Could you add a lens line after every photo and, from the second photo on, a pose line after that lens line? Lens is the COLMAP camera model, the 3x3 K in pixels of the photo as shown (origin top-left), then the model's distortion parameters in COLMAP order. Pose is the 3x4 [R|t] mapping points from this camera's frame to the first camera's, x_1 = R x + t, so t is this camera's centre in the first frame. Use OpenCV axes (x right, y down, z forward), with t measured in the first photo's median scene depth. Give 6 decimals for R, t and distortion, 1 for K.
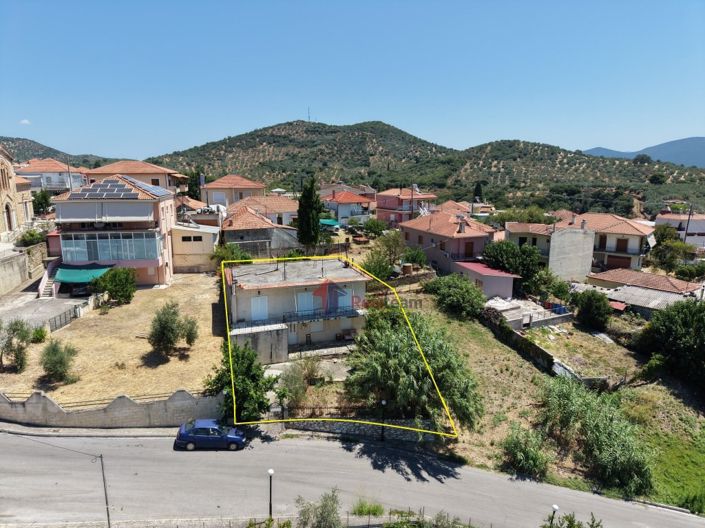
lens RADIAL K [[470.2, 0, 352.5], [0, 470.2, 264.0], [0, 0, 1]] dist [0.020206, -0.017727]
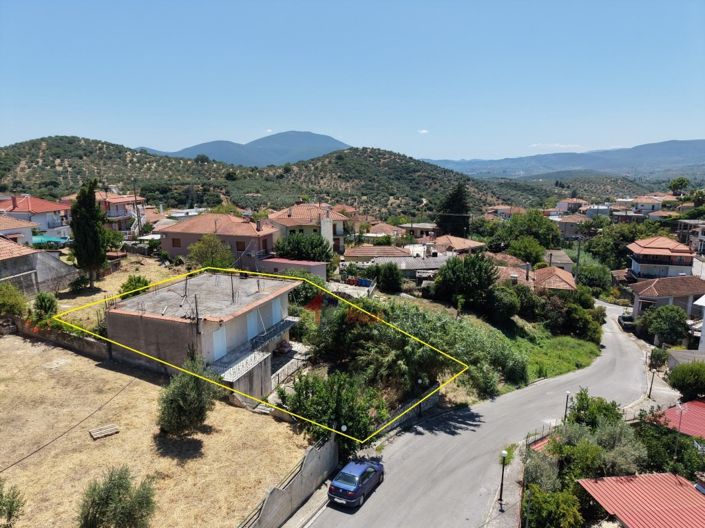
lens RADIAL K [[470.2, 0, 352.5], [0, 470.2, 264.0], [0, 0, 1]] dist [0.020206, -0.017727]
pose [[0.640230, -0.159718, 0.751396, -0.530991], [0.158274, 0.984586, 0.074427, -0.051426], [-0.751701, 0.071276, 0.655641, 0.254076]]
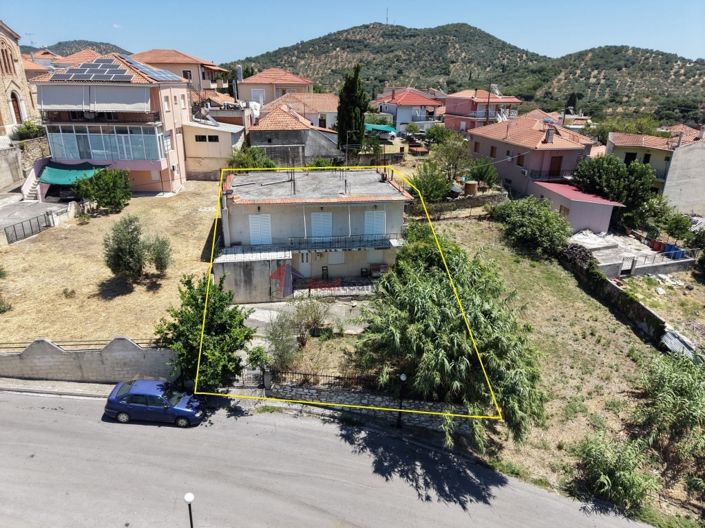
lens RADIAL K [[470.2, 0, 352.5], [0, 470.2, 264.0], [0, 0, 1]] dist [0.020206, -0.017727]
pose [[0.987823, 0.069431, -0.139228, 0.051046], [-0.044366, 0.983451, 0.175657, 0.007472], [0.149120, -0.167341, 0.974557, 0.225735]]
